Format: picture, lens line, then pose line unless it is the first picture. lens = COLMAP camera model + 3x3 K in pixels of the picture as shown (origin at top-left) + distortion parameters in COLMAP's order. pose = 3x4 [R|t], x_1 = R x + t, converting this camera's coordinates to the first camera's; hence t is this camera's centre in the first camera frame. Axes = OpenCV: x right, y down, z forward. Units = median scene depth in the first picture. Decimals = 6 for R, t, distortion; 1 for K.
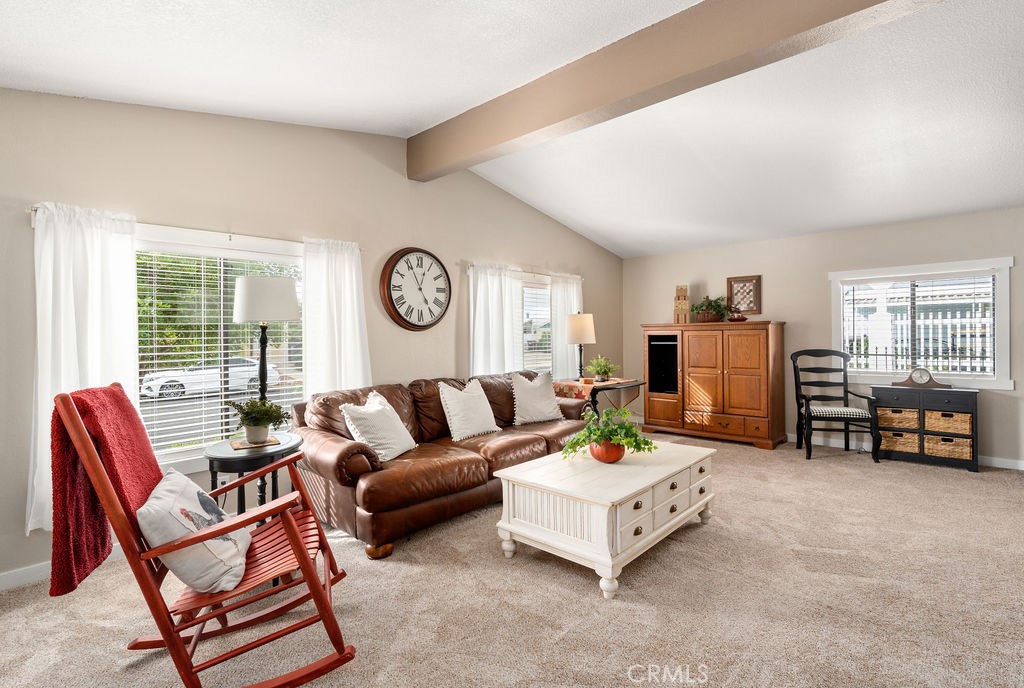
lens RADIAL K [[481.9, 0, 516.7], [0, 481.9, 339.3], [0, 0, 1]] dist [0.000434, 0.000286]
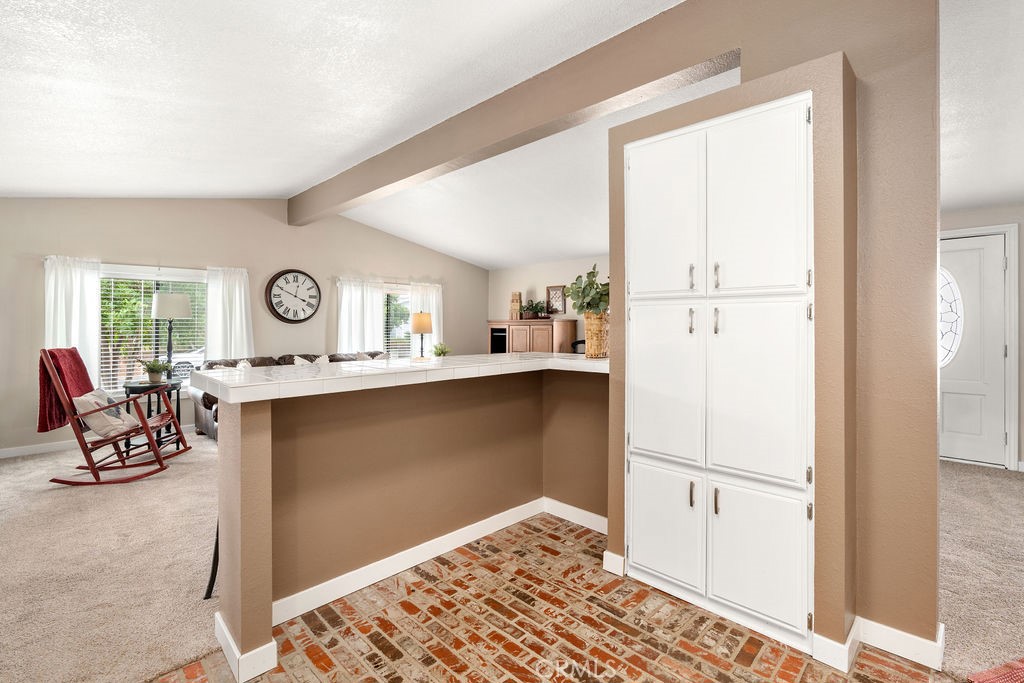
lens RADIAL K [[469.1, 0, 512.3], [0, 469.1, 326.9], [0, 0, 1]] dist [-0.002365, -0.000194]
pose [[0.998994, 0.010915, -0.043491, 0.531168], [-0.011298, 0.999899, -0.008582, -0.001910], [0.043393, 0.009065, 0.999017, -0.439548]]
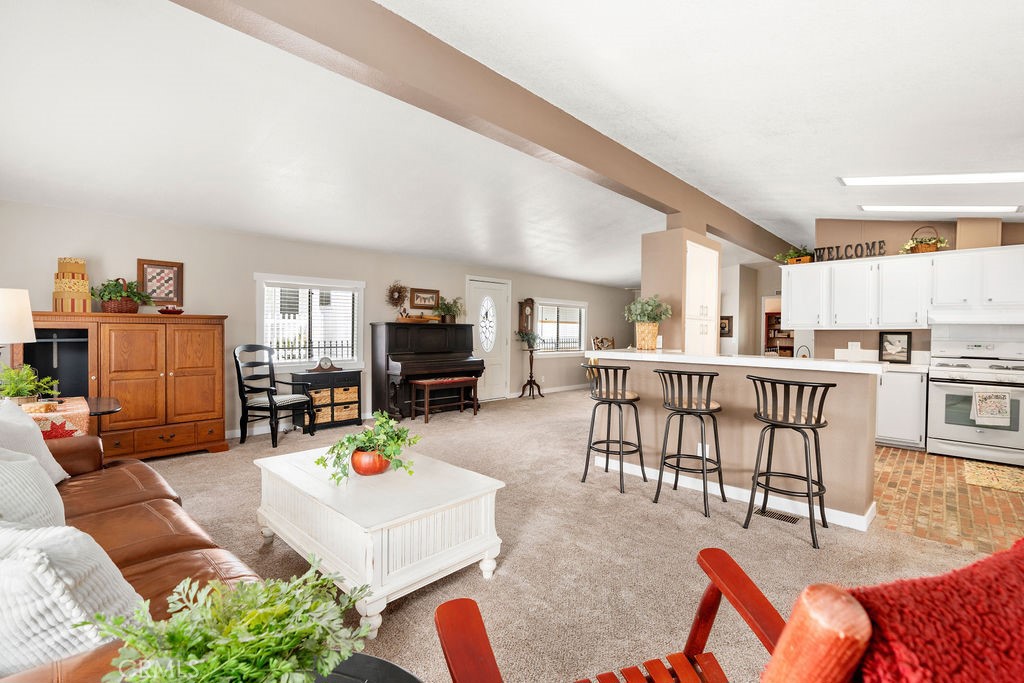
lens RADIAL K [[467.2, 0, 509.3], [0, 467.2, 333.6], [0, 0, 1]] dist [-0.001116, 0.000260]
pose [[0.025641, 0.002209, 0.999669, -0.437044], [-0.003055, 0.999993, -0.002131, -0.002939], [-0.999667, -0.002999, 0.025648, 0.478280]]
